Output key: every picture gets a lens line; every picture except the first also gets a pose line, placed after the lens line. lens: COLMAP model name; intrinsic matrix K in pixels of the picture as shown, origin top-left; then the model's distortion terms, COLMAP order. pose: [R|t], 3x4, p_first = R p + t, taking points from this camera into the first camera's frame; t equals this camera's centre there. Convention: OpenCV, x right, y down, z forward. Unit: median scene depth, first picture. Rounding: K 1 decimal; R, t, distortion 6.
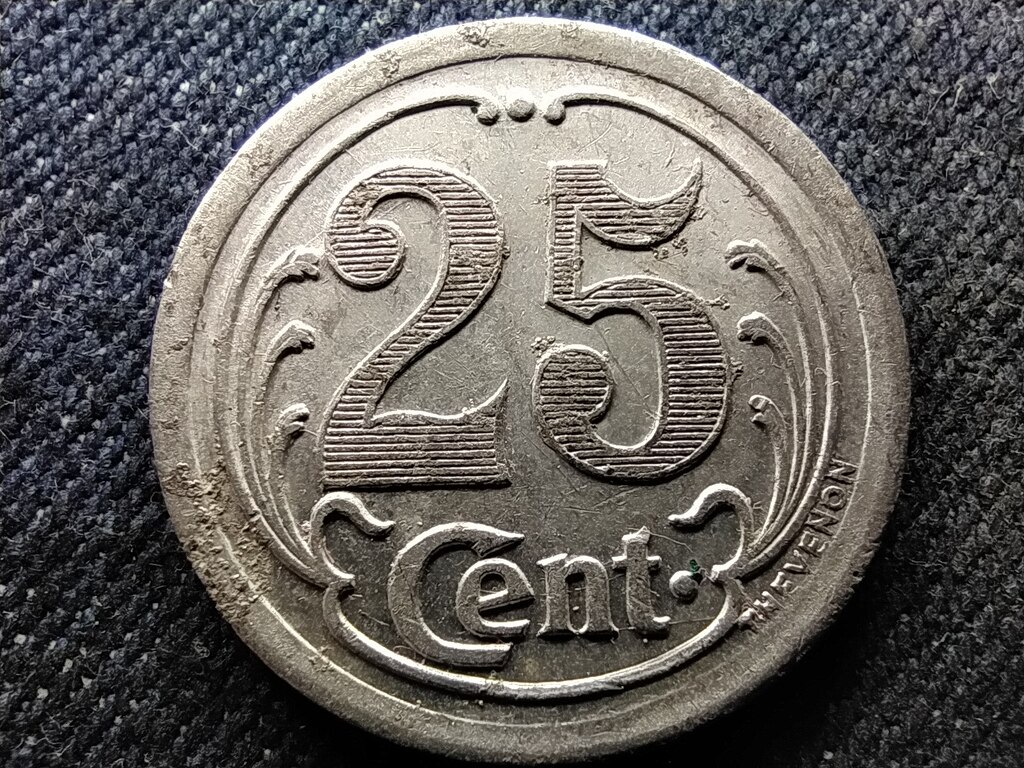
lens RADIAL K [[419.0, 0, 513.0], [0, 419.0, 408.8], [0, 0, 1]] dist [0.002105, -0.004478]
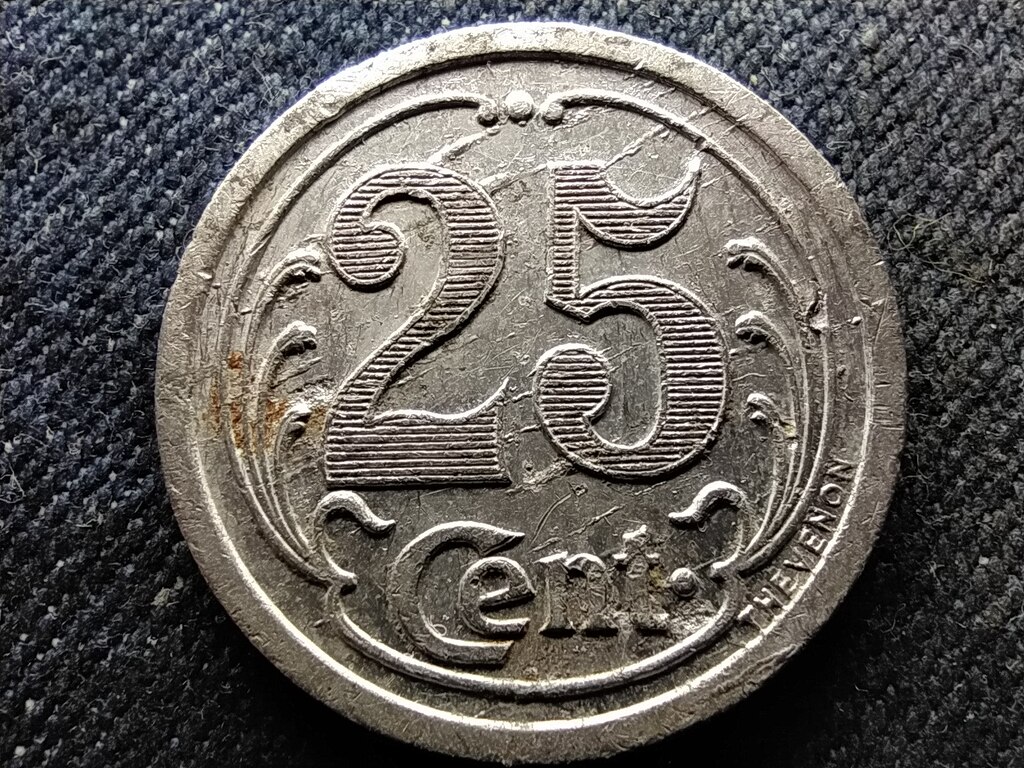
lens RADIAL K [[419.0, 0, 507.9], [0, 419.0, 415.4], [0, 0, 1]] dist [0.002105, -0.004478]
pose [[0.999902, 0.009653, -0.010131, -0.392342], [-0.009552, 0.999905, 0.009986, 0.422459], [0.010226, -0.009888, 0.999899, -0.050693]]
